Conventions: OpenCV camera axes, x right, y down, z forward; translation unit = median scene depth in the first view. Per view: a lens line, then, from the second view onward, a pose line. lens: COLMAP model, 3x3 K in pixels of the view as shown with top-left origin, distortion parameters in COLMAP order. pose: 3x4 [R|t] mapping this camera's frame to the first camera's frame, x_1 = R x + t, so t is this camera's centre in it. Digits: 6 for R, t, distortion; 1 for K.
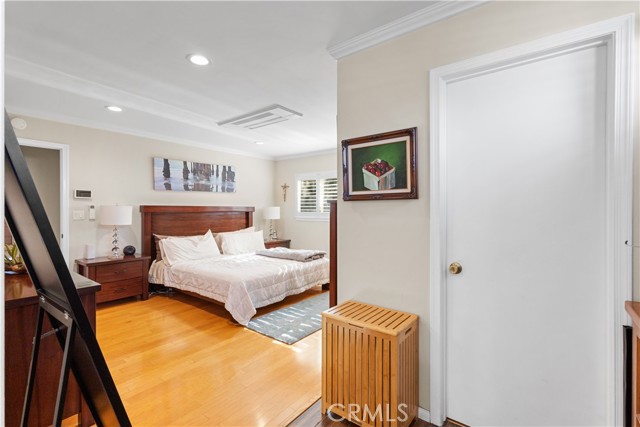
lens RADIAL K [[294.7, 0, 322.7], [0, 294.7, 213.4], [0, 0, 1]] dist [0.006315, 0.000122]
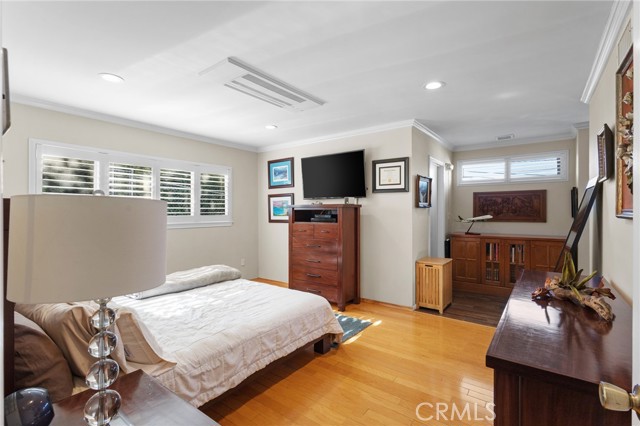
lens RADIAL K [[294.7, 0, 322.7], [0, 294.7, 212.9], [0, 0, 1]] dist [0.006315, 0.000122]
pose [[-0.015430, -0.006031, 0.999863, -0.993291], [0.015160, 0.999865, 0.006265, -0.015675], [-0.999766, 0.015254, -0.015336, 0.913547]]
